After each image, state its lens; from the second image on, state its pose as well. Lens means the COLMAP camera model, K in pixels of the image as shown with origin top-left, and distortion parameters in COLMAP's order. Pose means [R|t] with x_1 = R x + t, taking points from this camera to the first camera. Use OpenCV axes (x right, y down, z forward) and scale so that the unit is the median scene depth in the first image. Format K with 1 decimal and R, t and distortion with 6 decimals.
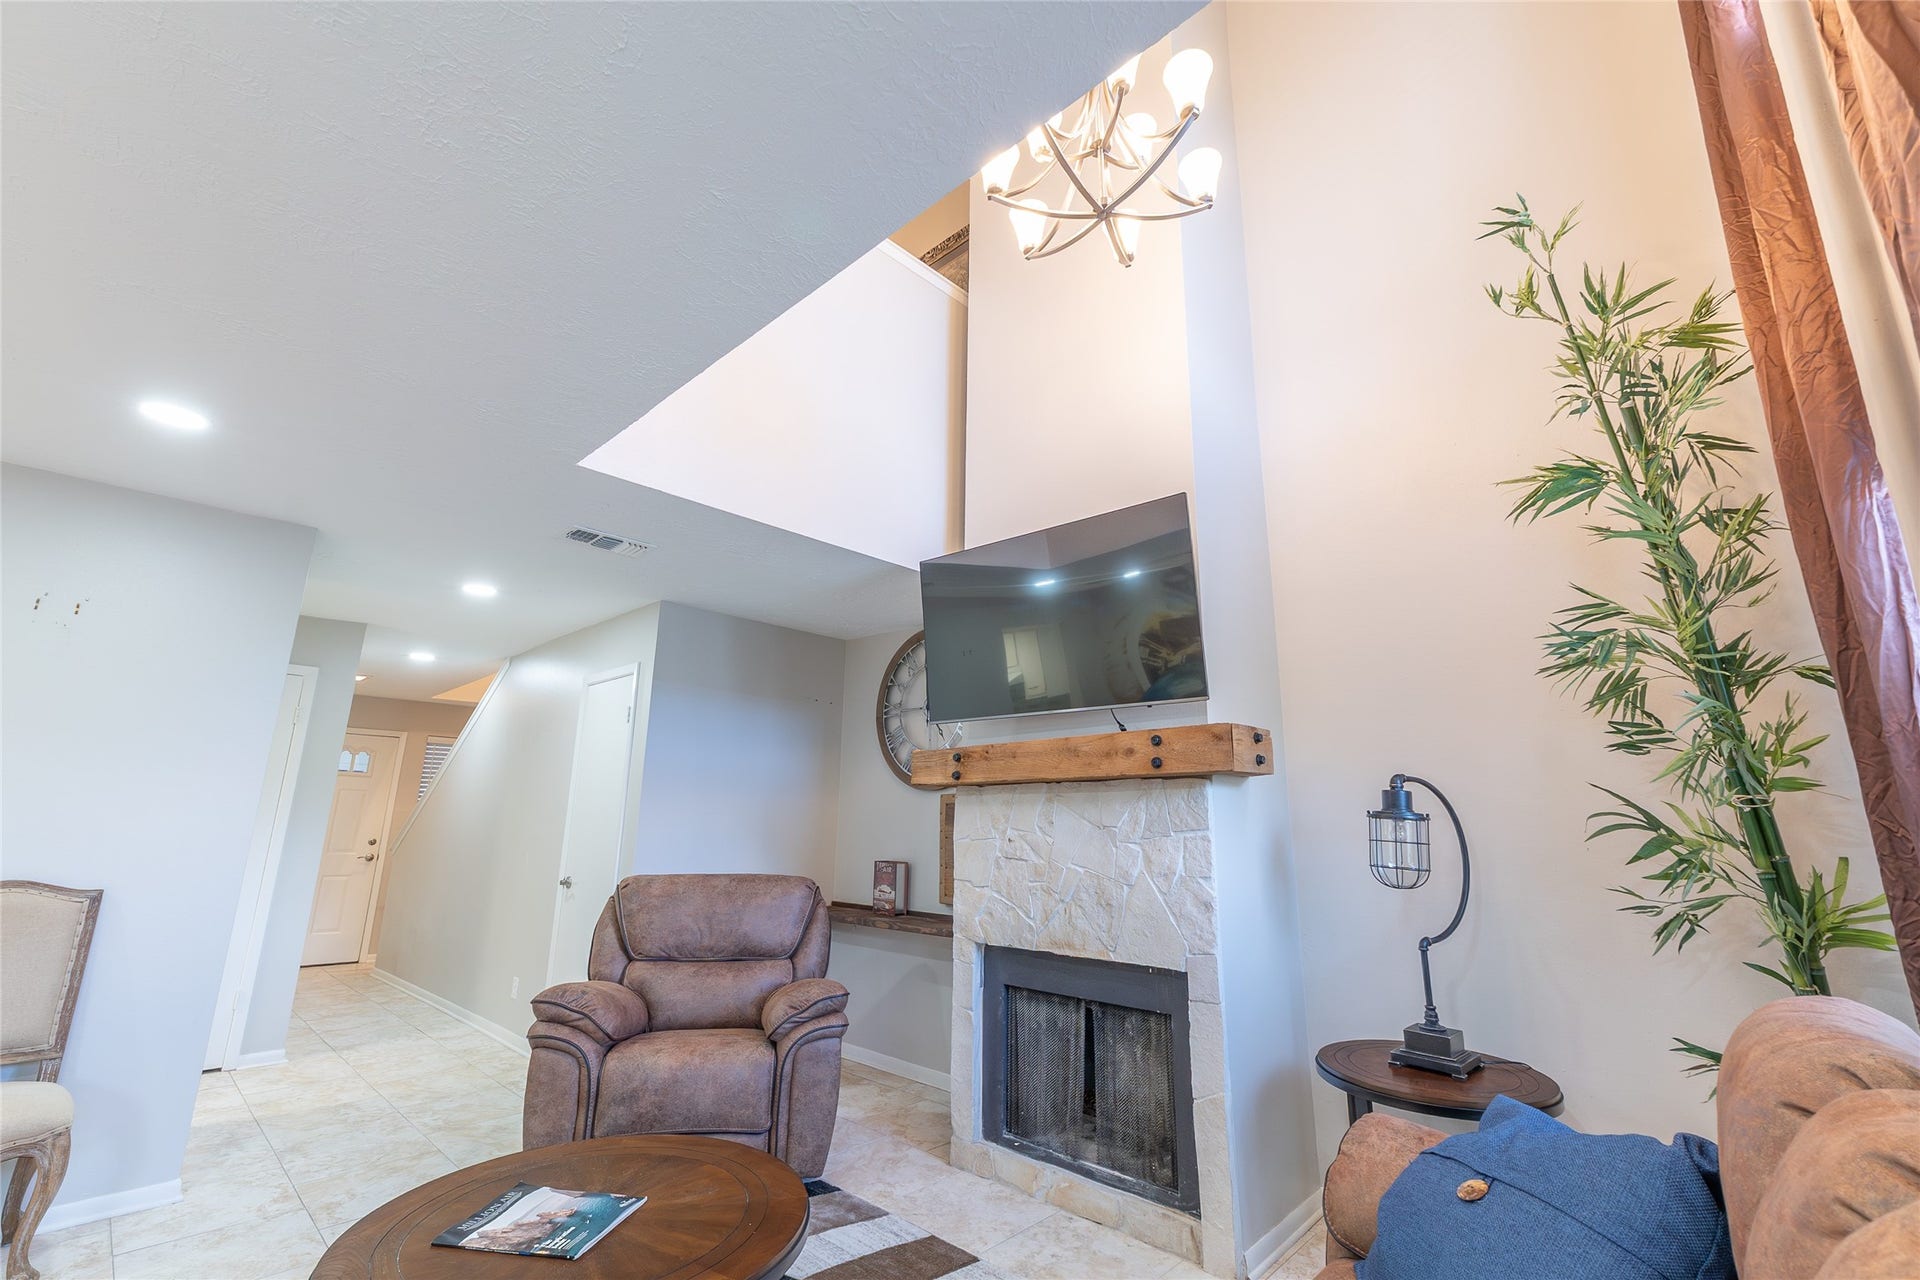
lens RADIAL K [[811.5, 0, 950.0], [0, 811.5, 647.7], [0, 0, 1]] dist [0.007726, -0.001108]
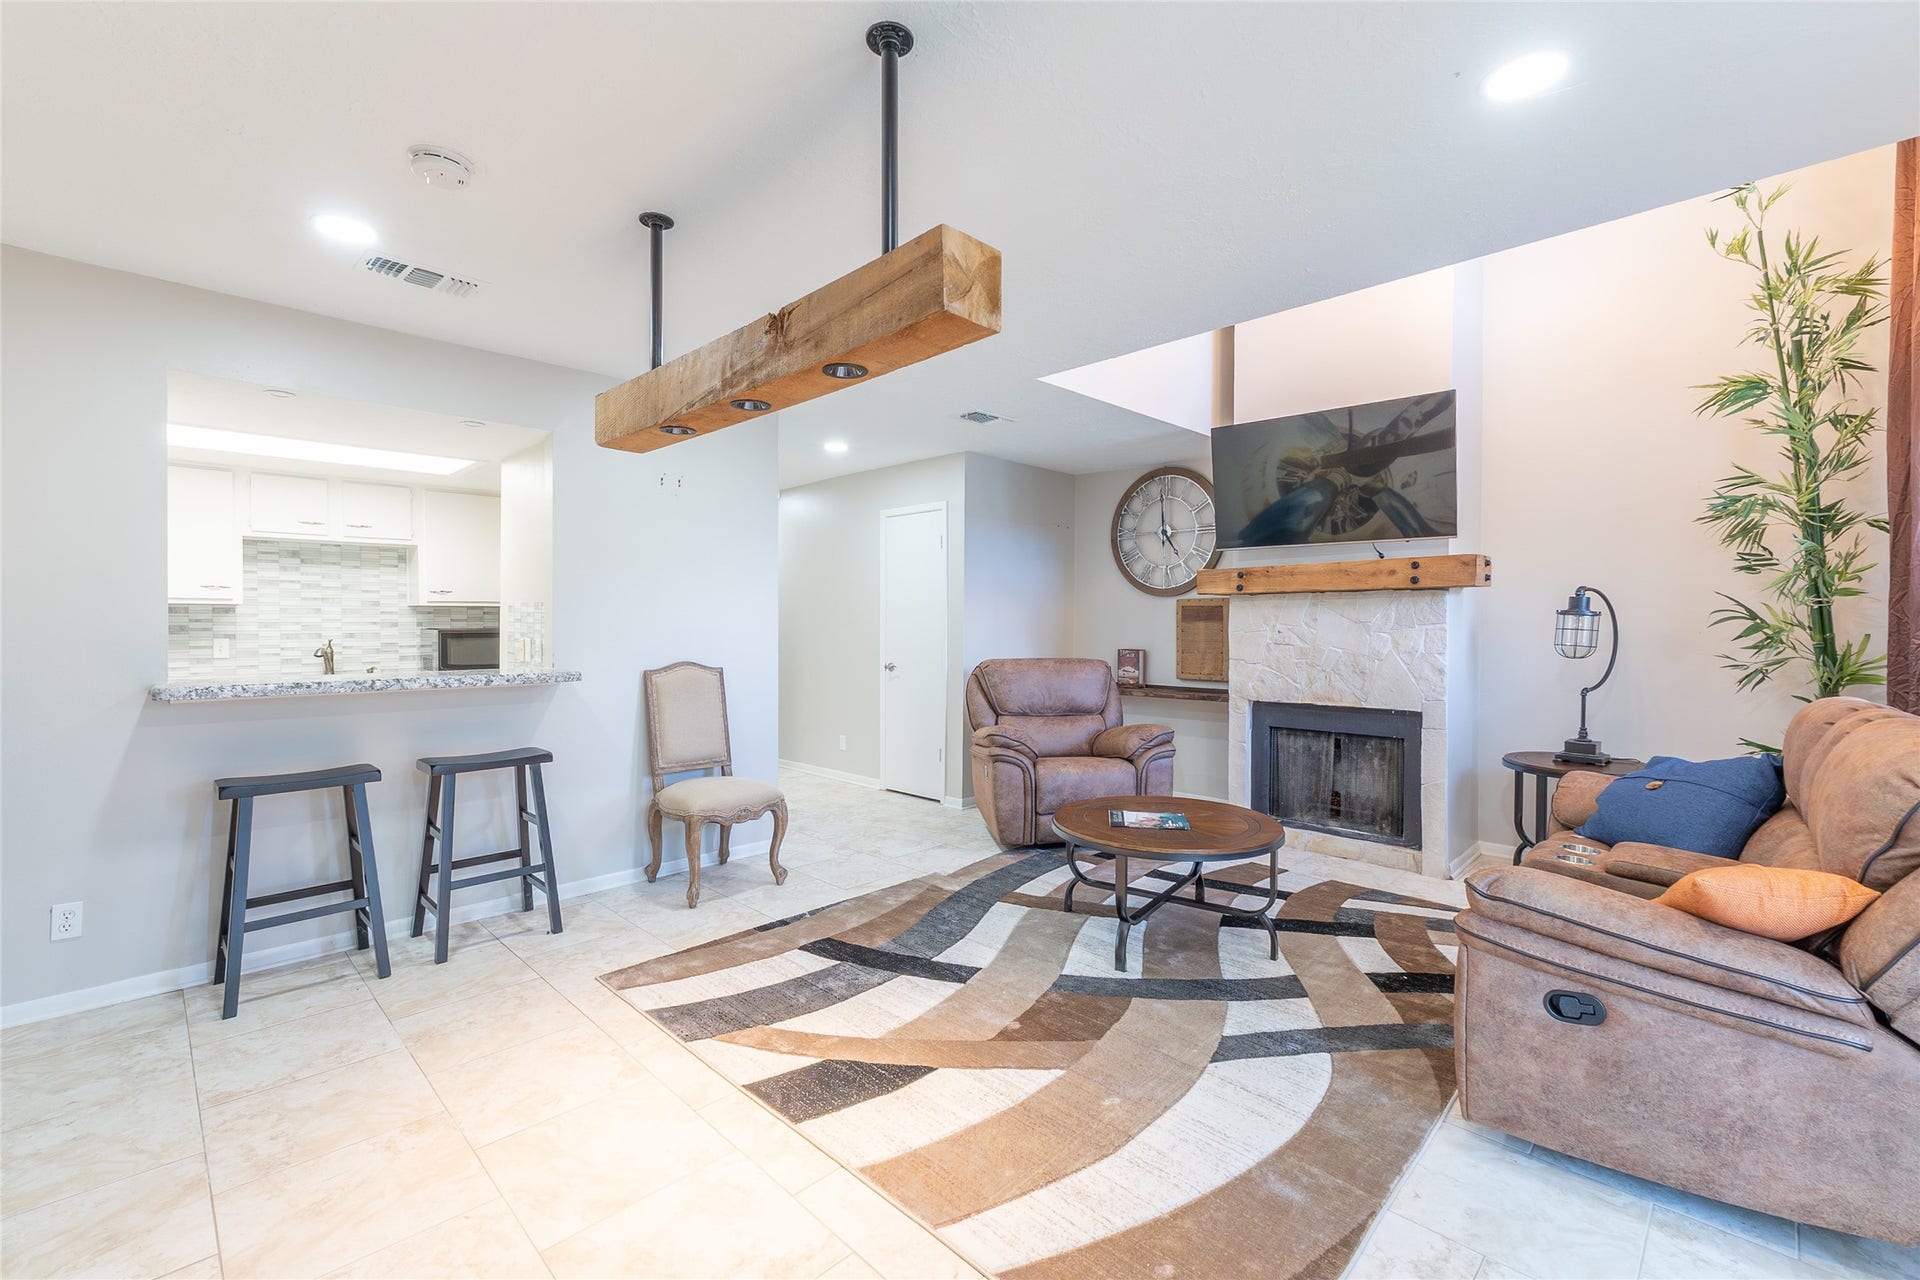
lens RADIAL K [[811.5, 0, 966.2], [0, 811.5, 645.0], [0, 0, 1]] dist [0.007726, -0.001108]
pose [[0.999879, -0.010338, -0.011664, -0.583321], [0.012843, 0.970496, 0.240773, -0.118896], [0.008831, -0.240894, 0.970511, -0.514052]]
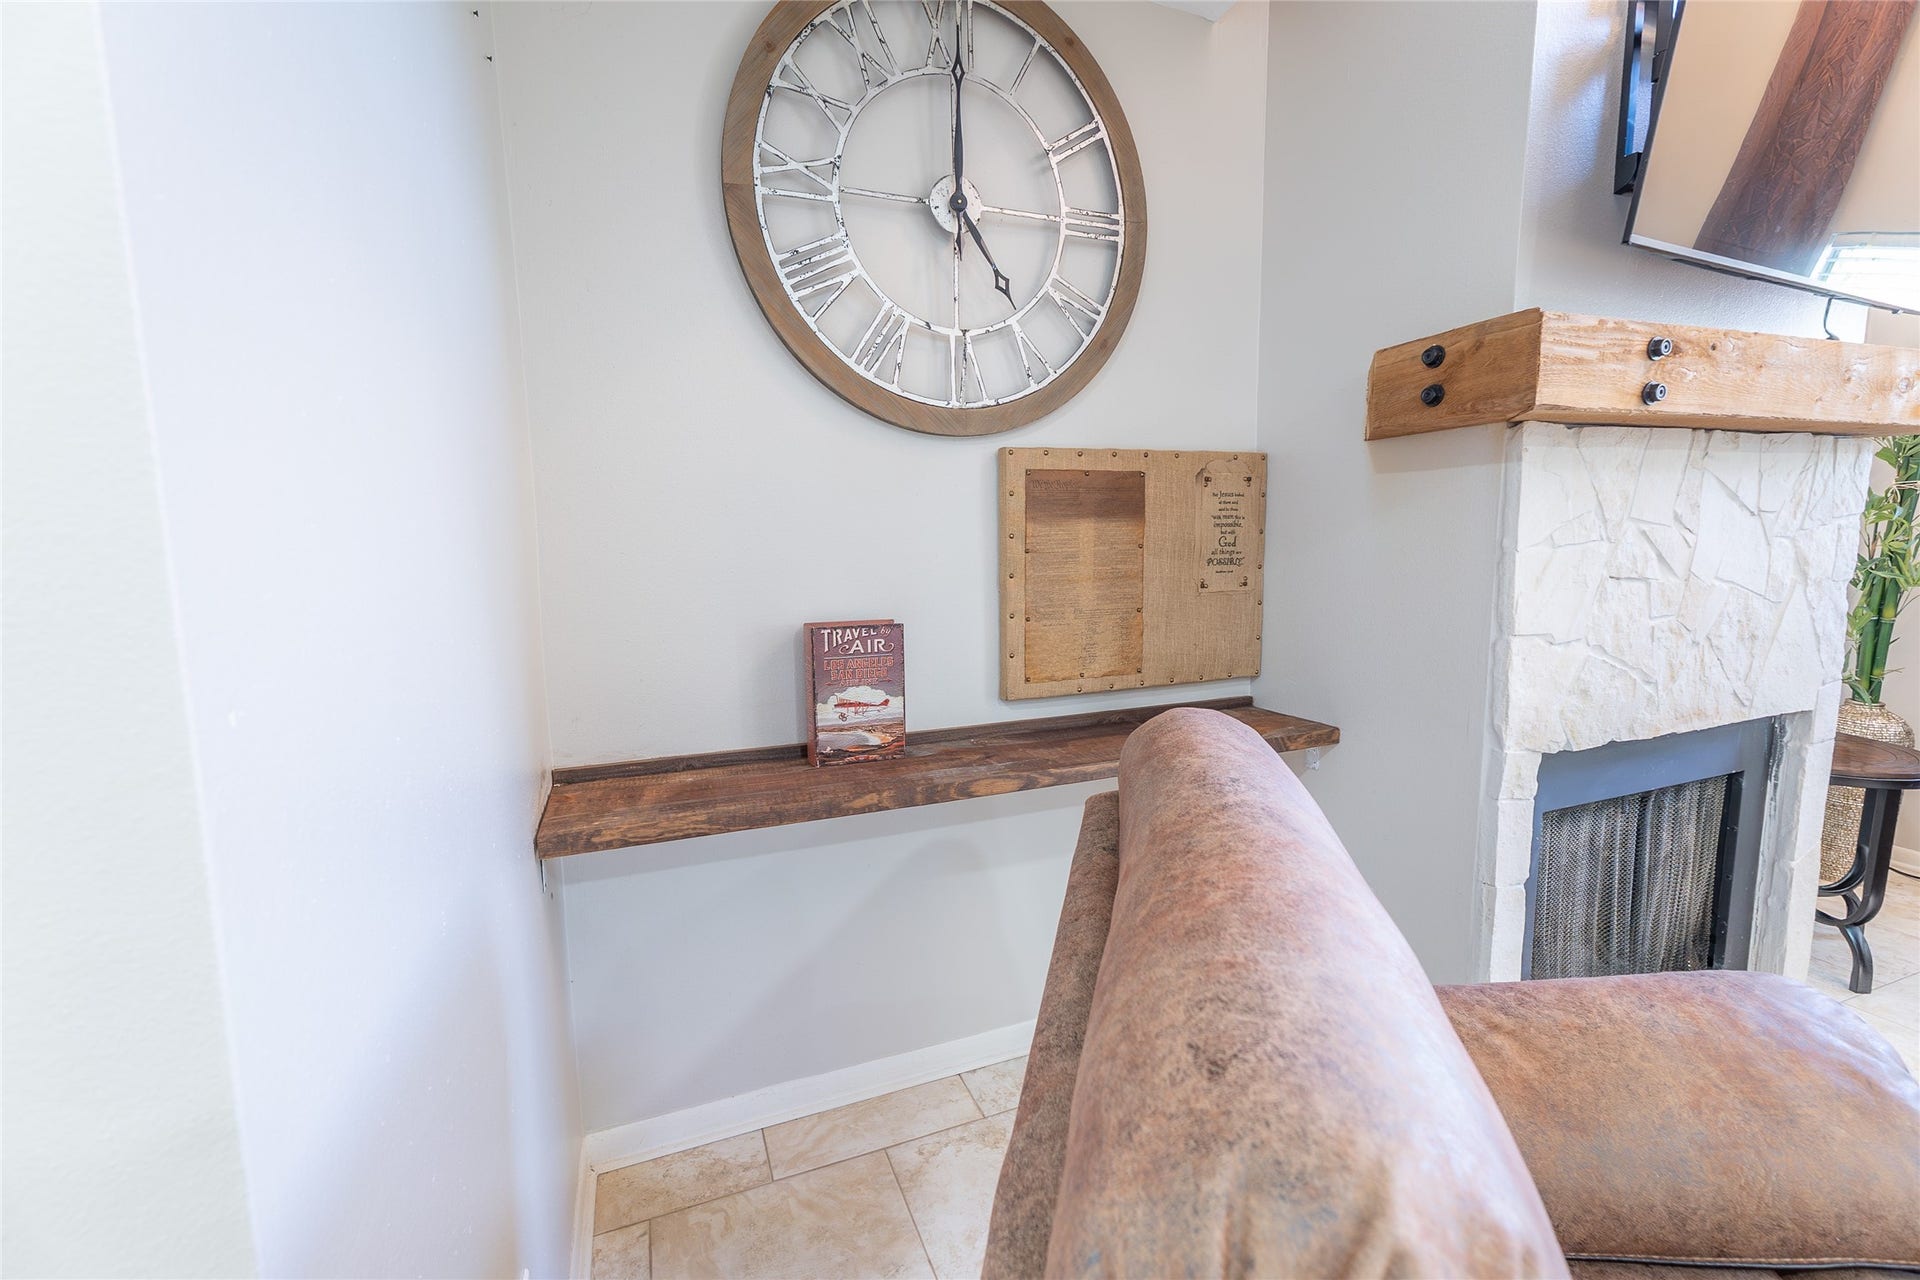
lens RADIAL K [[811.5, 0, 961.0], [0, 811.5, 642.1], [0, 0, 1]] dist [0.007726, -0.001108]
pose [[0.428415, -0.146558, 0.891617, -0.680818], [-0.173070, 0.955179, 0.240165, 0.309251], [-0.886852, -0.257202, 0.383849, 1.445286]]
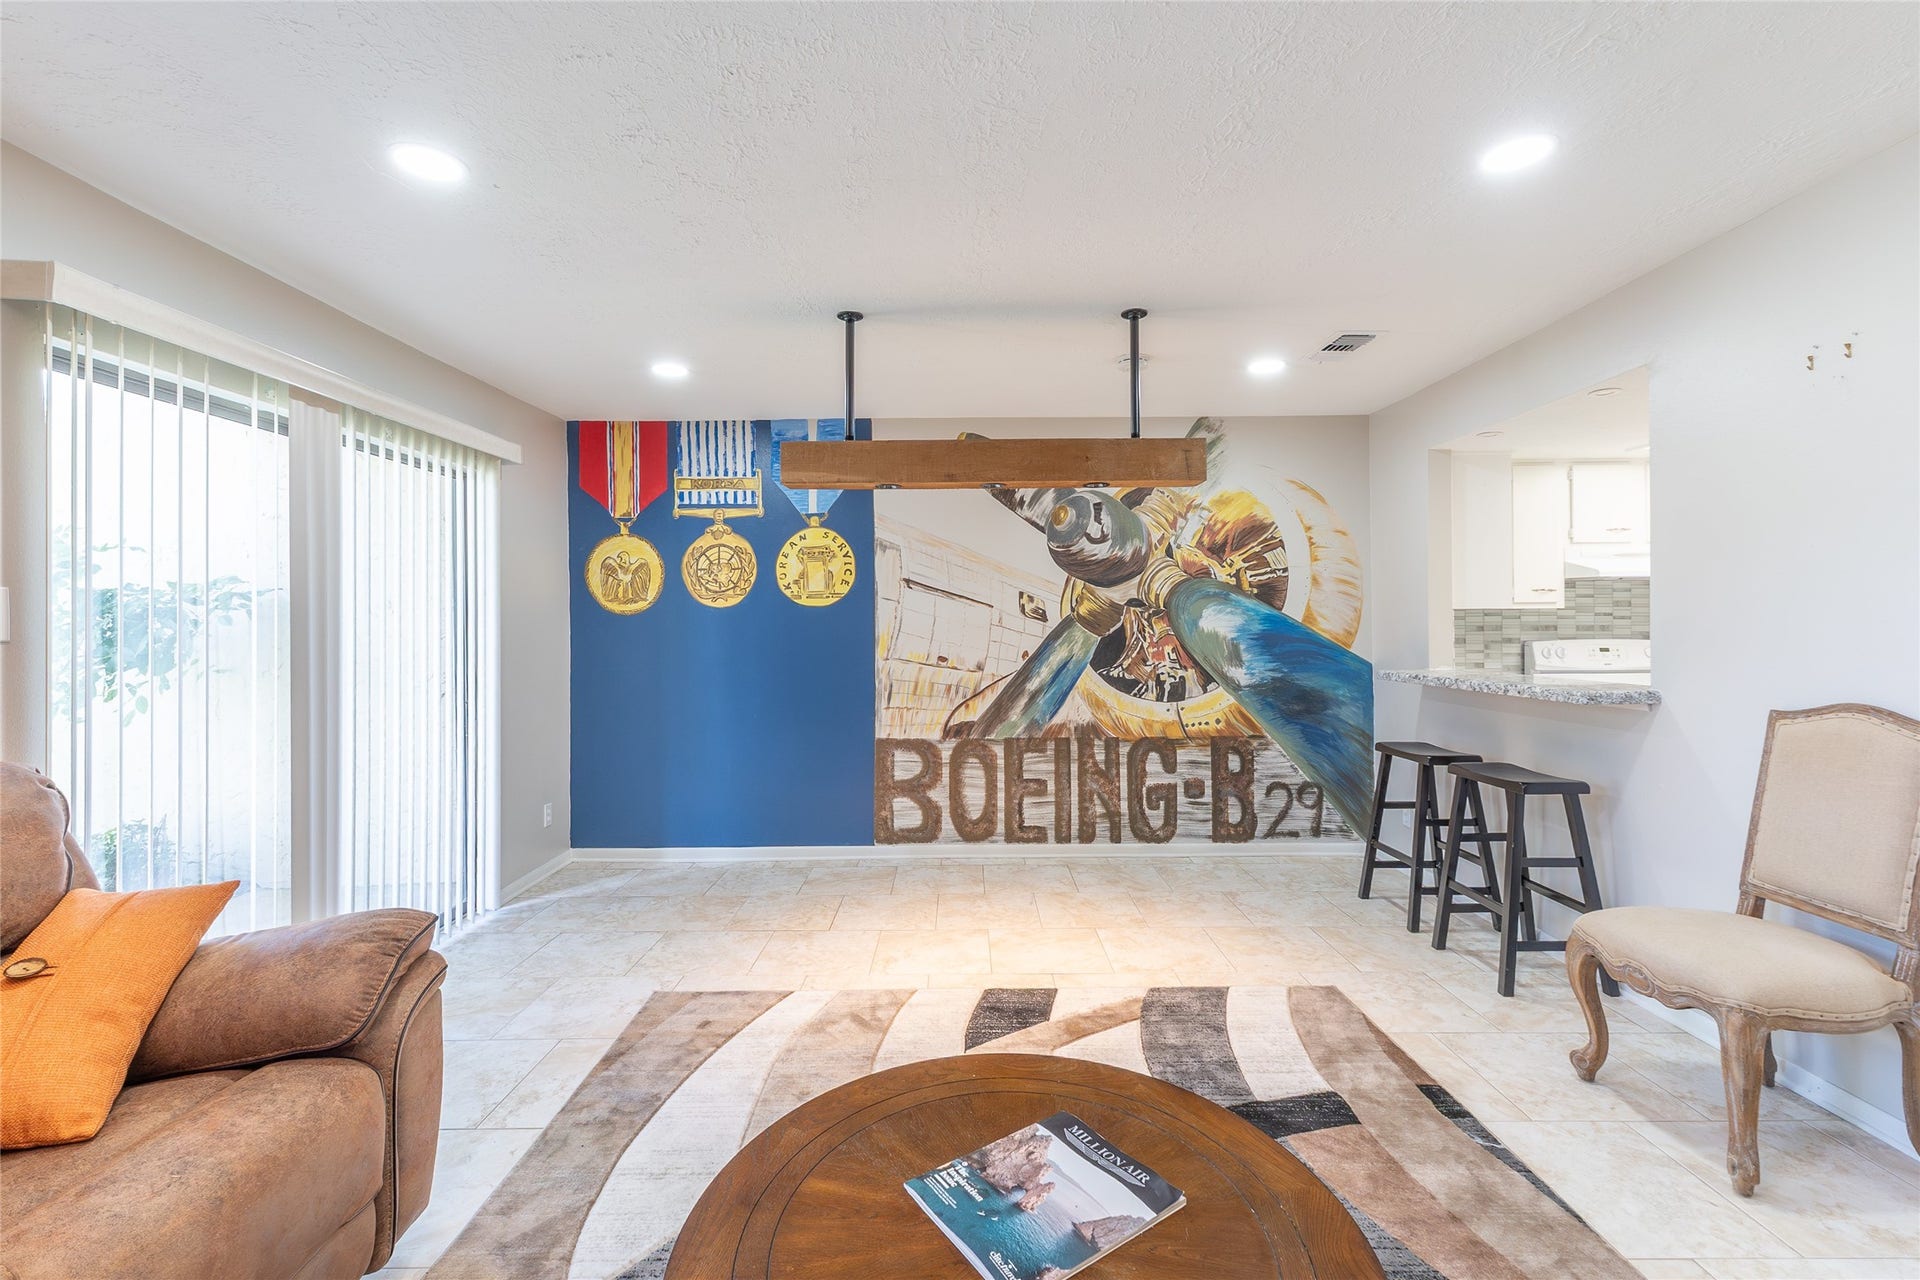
lens RADIAL K [[811.5, 0, 968.2], [0, 811.5, 628.5], [0, 0, 1]] dist [0.007726, -0.001108]
pose [[-0.715854, -0.008844, -0.698194, 0.019723], [0.144422, 0.976422, -0.160444, 0.216826], [0.683151, -0.215689, -0.697699, 0.985015]]
